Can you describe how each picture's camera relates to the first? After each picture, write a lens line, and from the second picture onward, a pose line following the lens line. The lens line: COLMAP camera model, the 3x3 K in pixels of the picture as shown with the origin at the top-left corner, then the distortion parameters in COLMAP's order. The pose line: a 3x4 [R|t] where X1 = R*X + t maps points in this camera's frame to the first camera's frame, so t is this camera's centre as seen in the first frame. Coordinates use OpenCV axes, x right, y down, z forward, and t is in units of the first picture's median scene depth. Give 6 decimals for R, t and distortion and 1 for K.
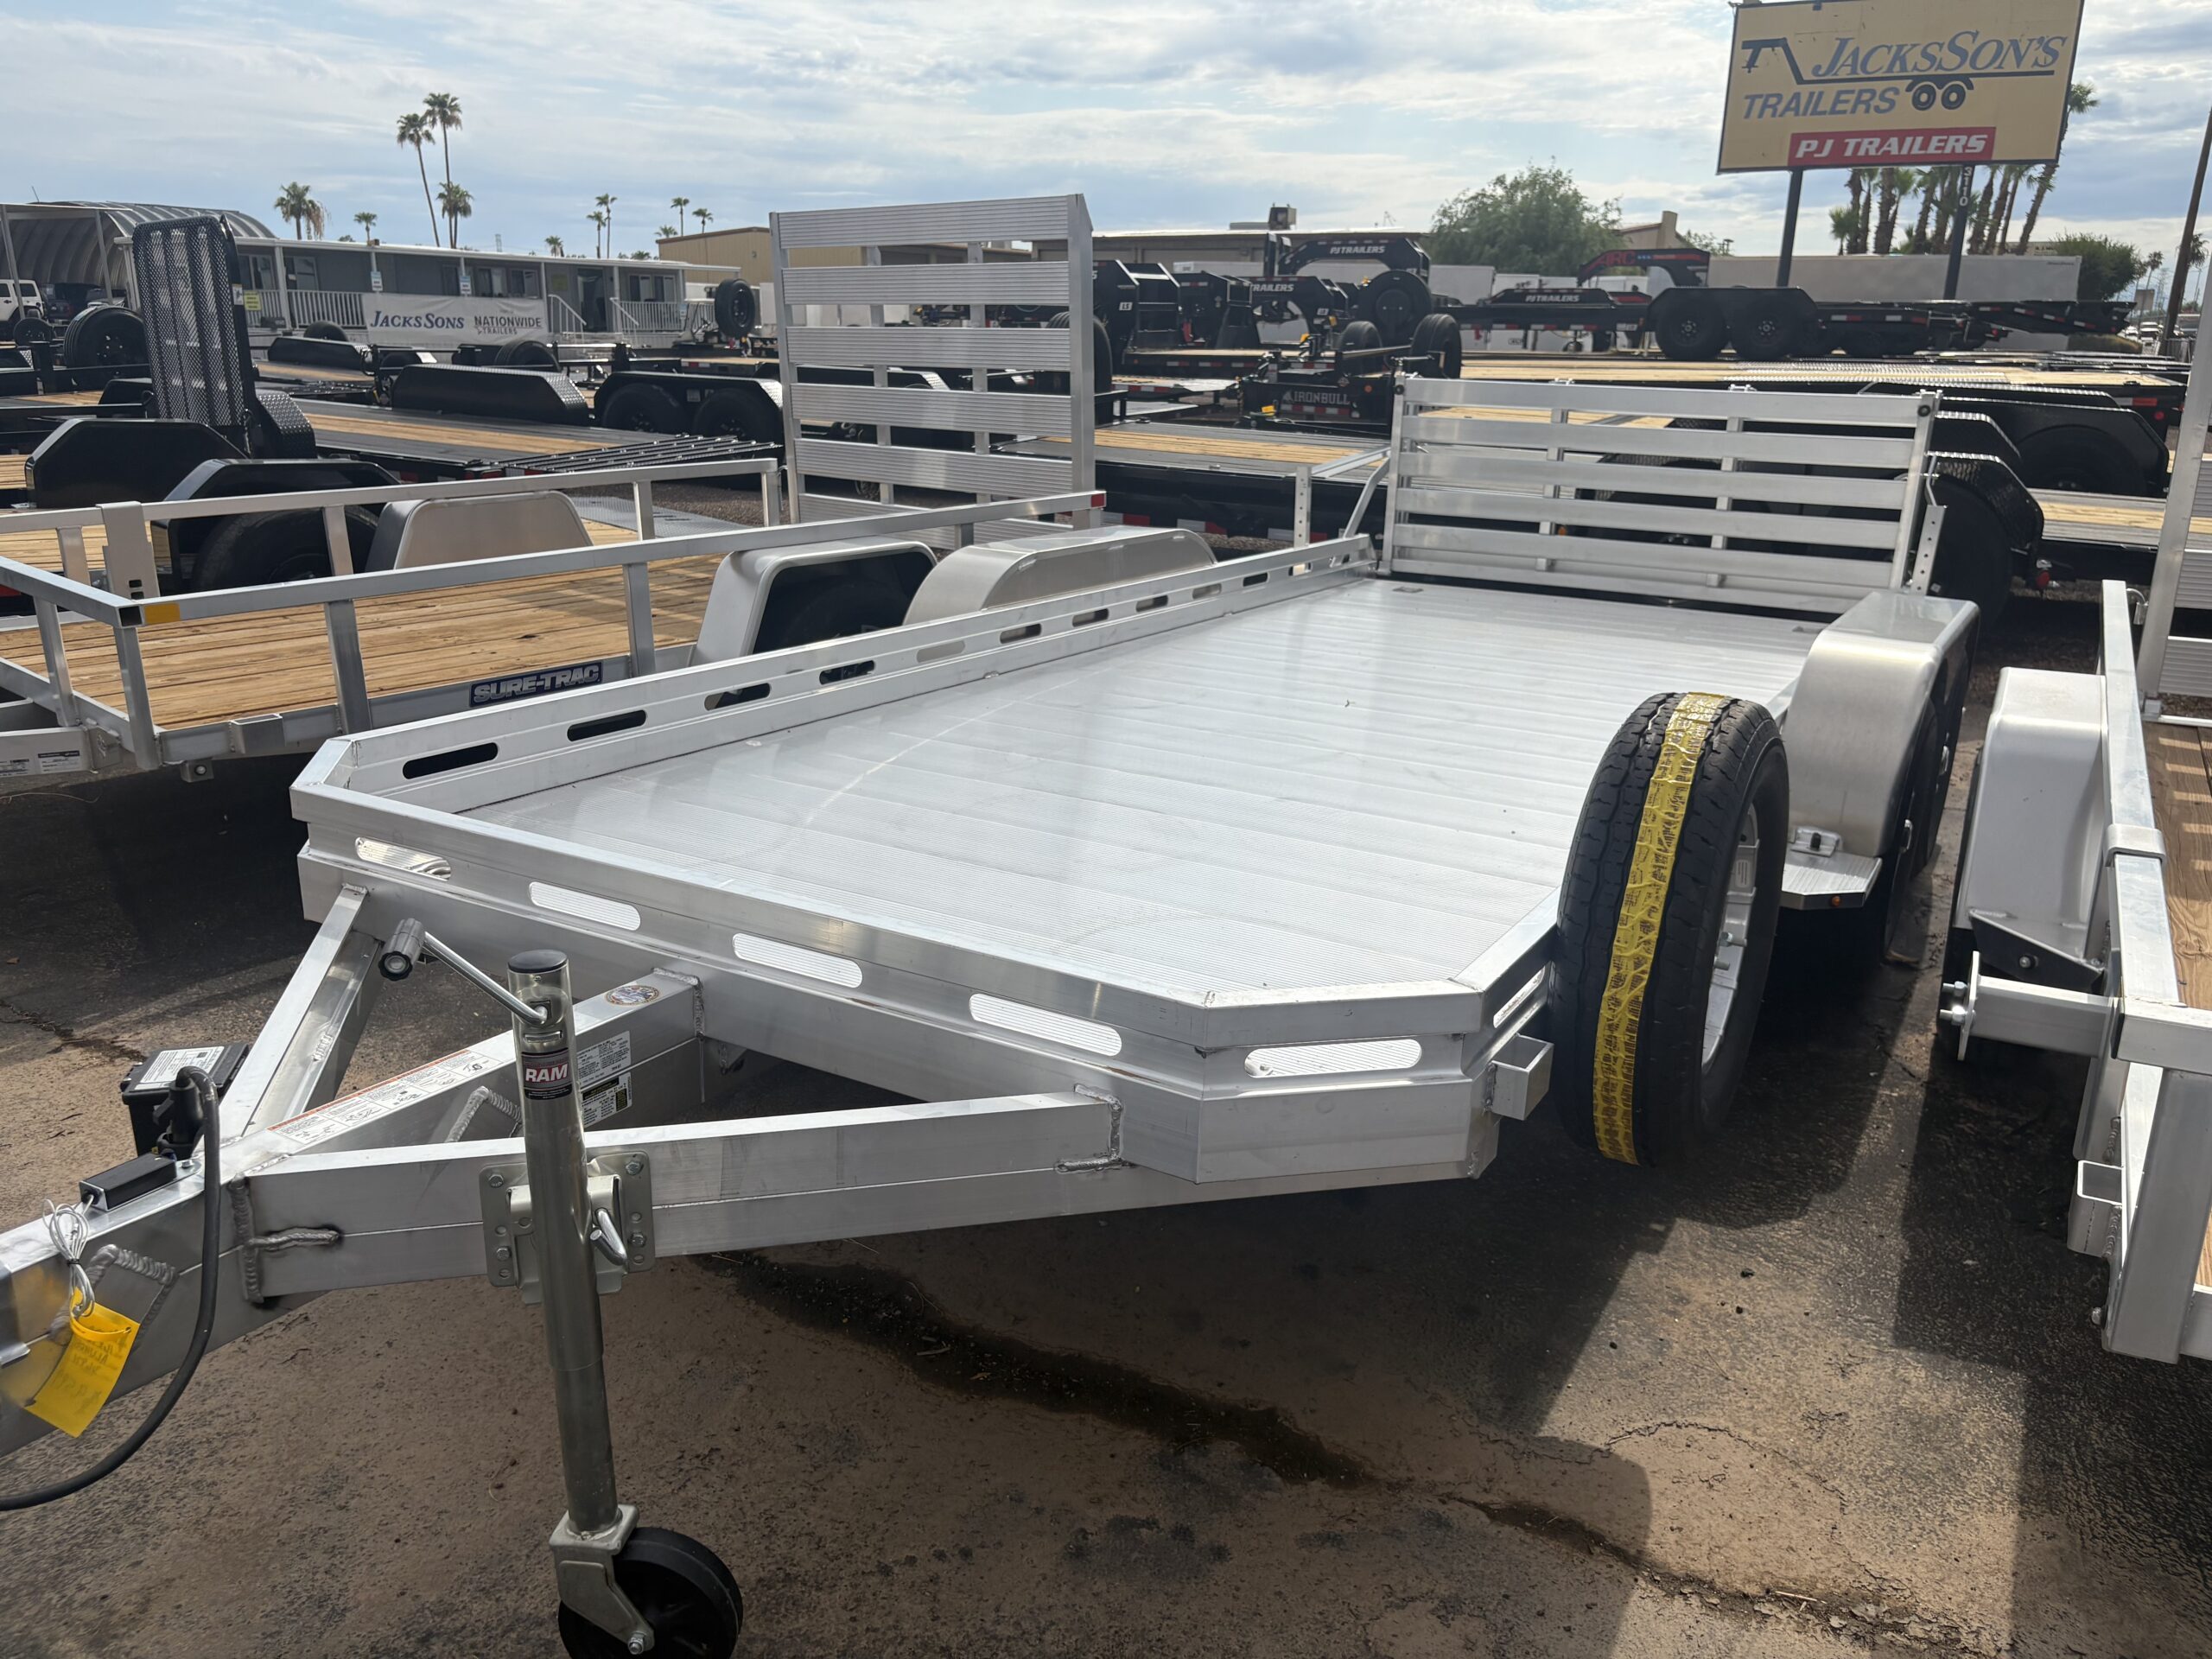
lens RADIAL K [[1694.9, 0, 1105.8], [0, 1694.9, 862.1], [0, 0, 1]] dist [0.006897, -0.001032]
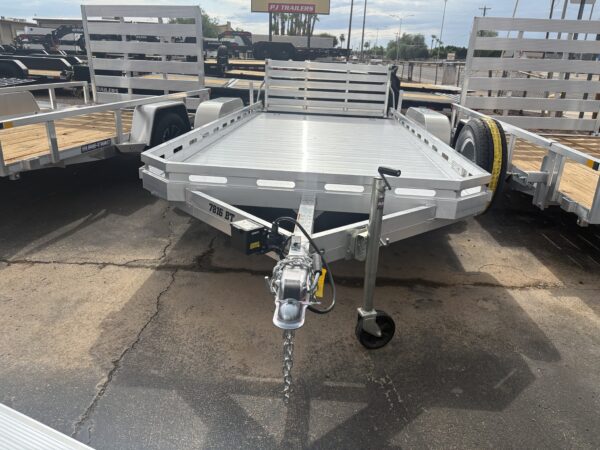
lens RADIAL K [[458.2, 0, 300.0], [0, 458.2, 225.0], [0, 0, 1]] dist [0.006420, 0.001671]
pose [[0.896530, -0.134072, 0.422207, -0.331797], [0.110723, 0.990669, 0.079473, 0.020268], [-0.428923, -0.024502, 0.903009, 0.004345]]
